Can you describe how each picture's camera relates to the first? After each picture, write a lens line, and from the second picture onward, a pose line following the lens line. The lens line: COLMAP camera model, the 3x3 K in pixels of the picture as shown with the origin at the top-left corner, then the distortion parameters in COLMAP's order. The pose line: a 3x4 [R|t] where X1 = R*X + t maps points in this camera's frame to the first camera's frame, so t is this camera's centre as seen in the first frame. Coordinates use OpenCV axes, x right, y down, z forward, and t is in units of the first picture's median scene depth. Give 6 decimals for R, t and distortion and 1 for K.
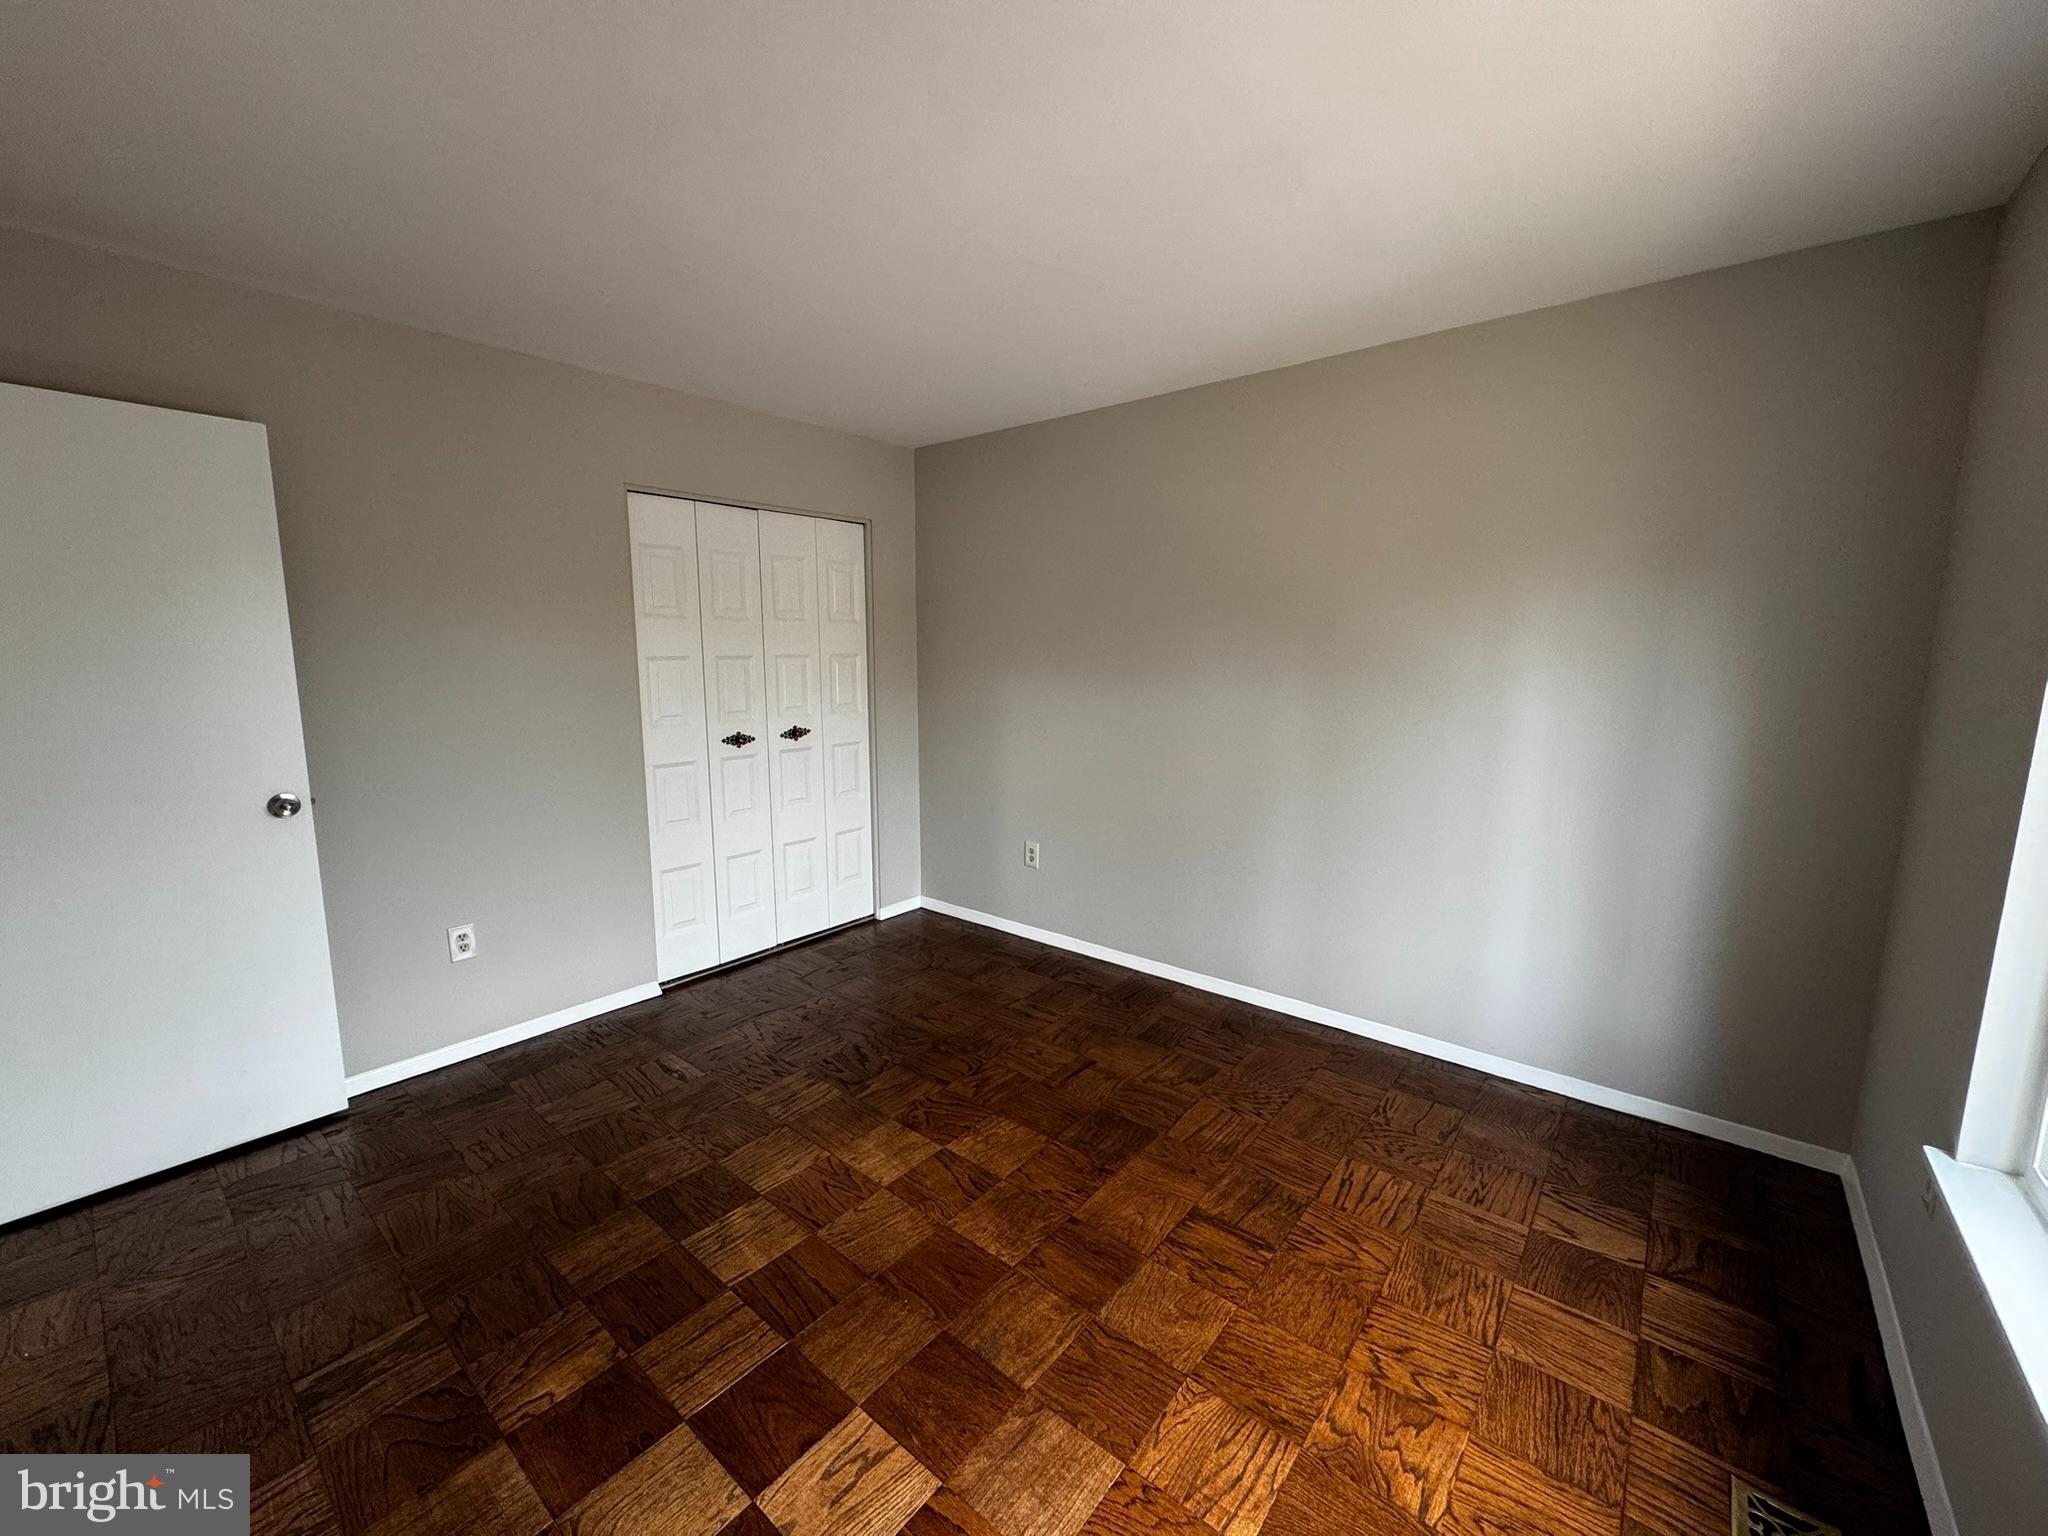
lens RADIAL K [[818.5, 0, 1021.5], [0, 818.5, 767.4], [0, 0, 1]] dist [0.000372, 0.000008]
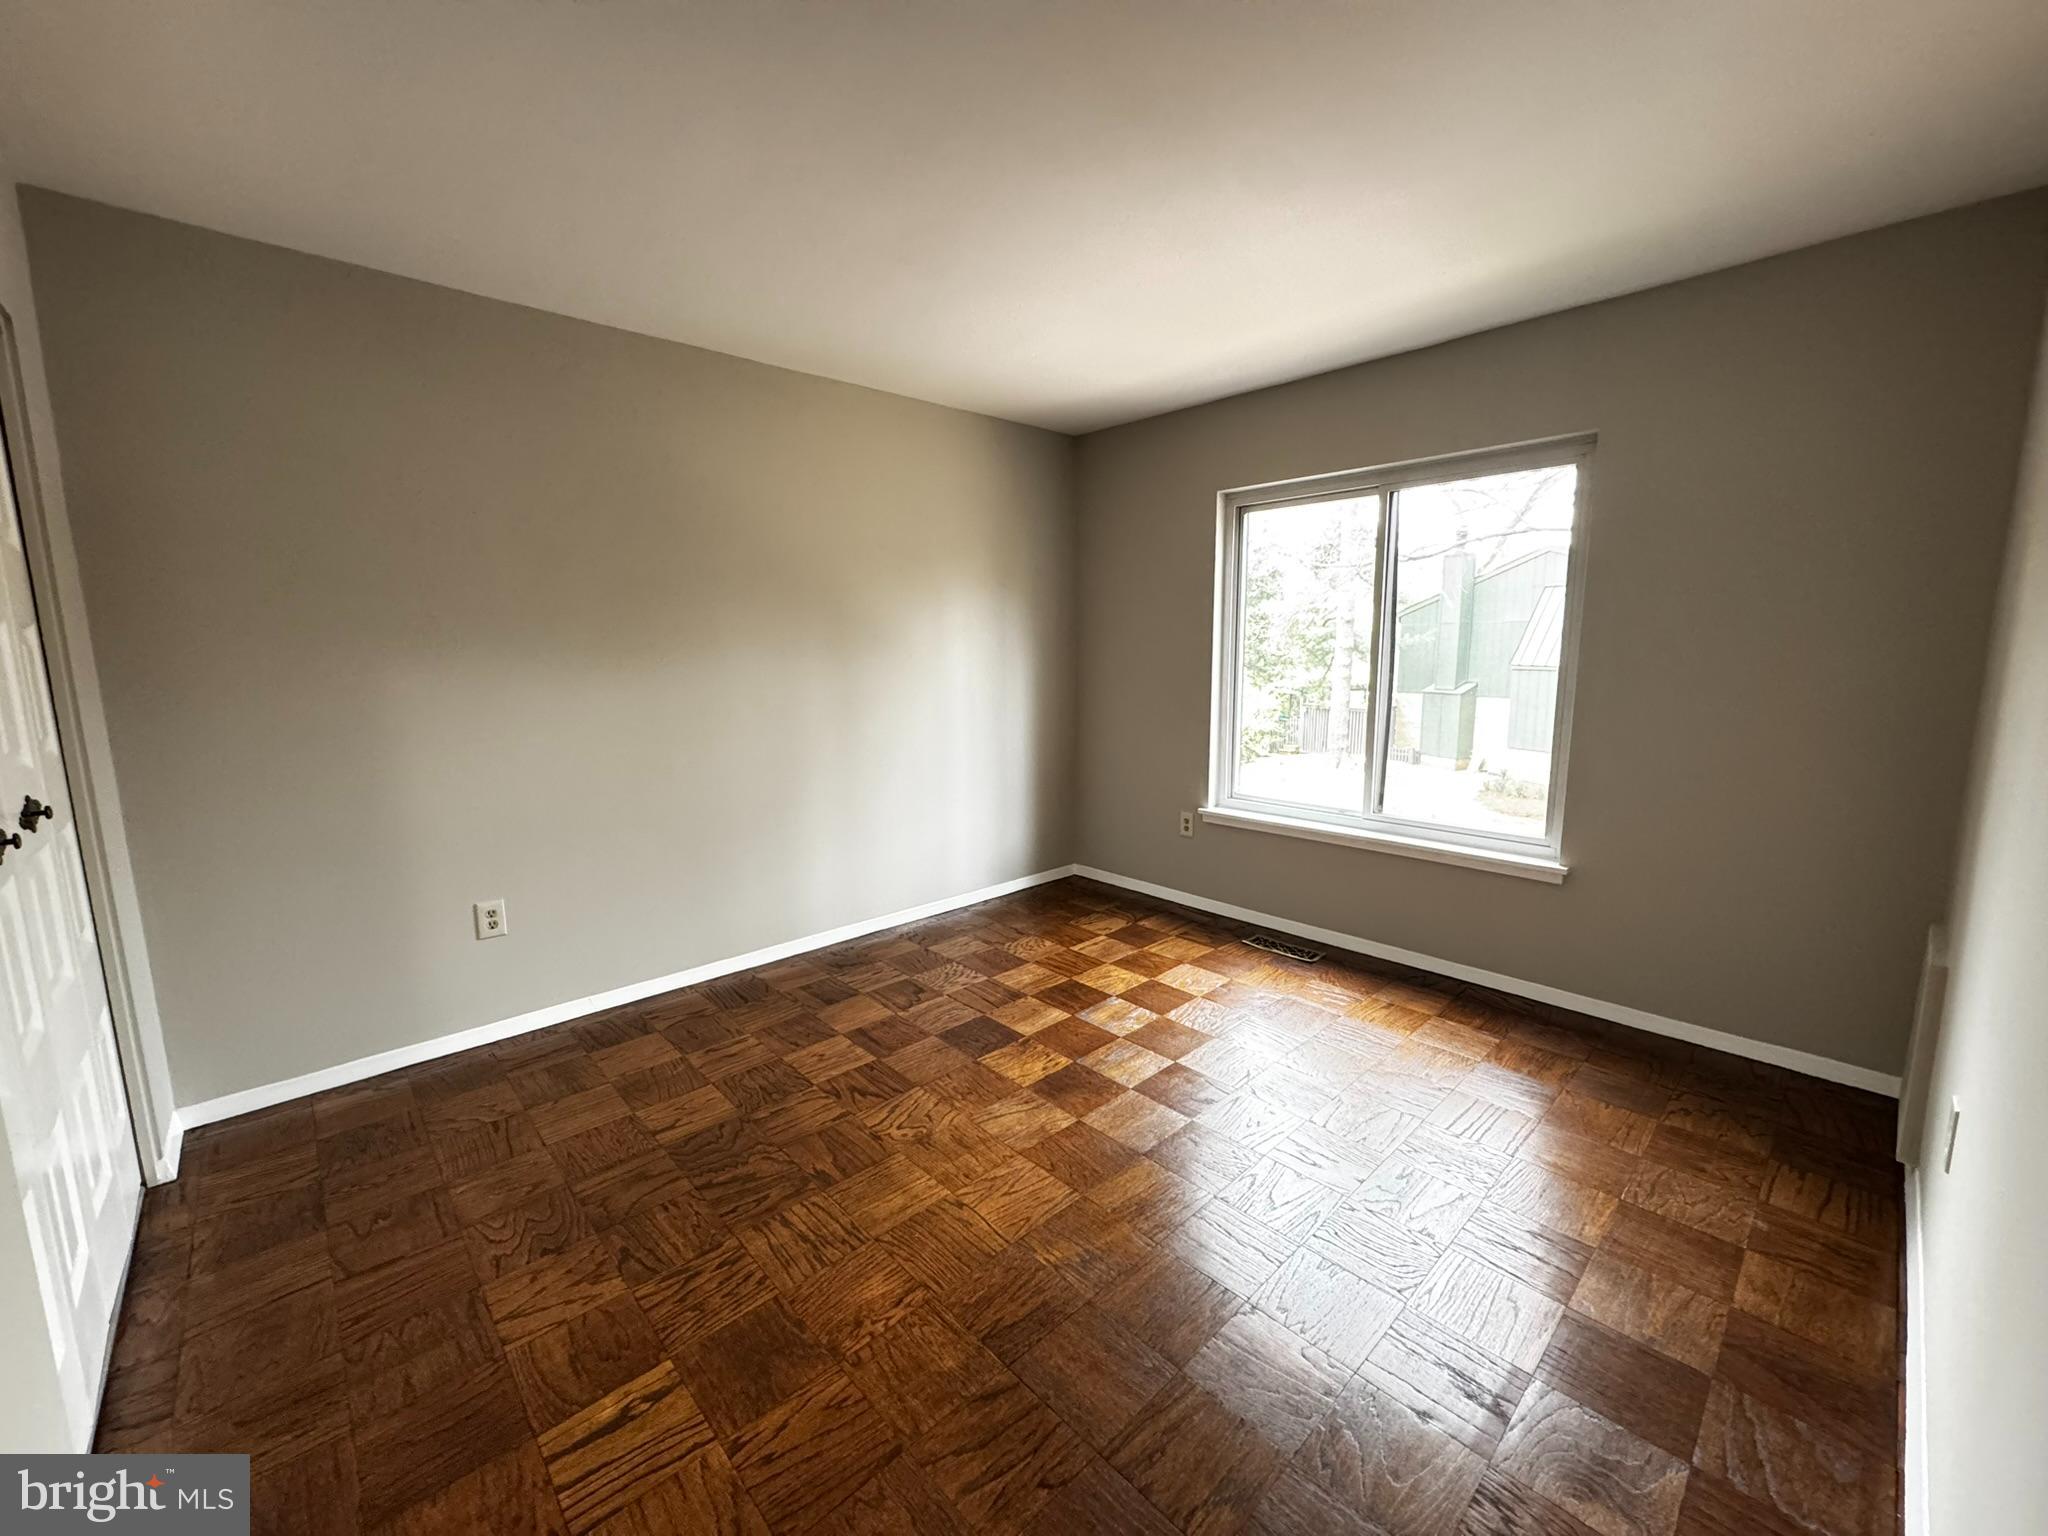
lens RADIAL K [[818.5, 0, 1019.6], [0, 818.5, 770.4], [0, 0, 1]] dist [0.000372, 0.000008]
pose [[0.127312, -0.154533, 0.979751, -0.799671], [0.155451, 0.978690, 0.134165, -0.054386], [-0.979605, 0.135223, 0.148622, 0.596349]]
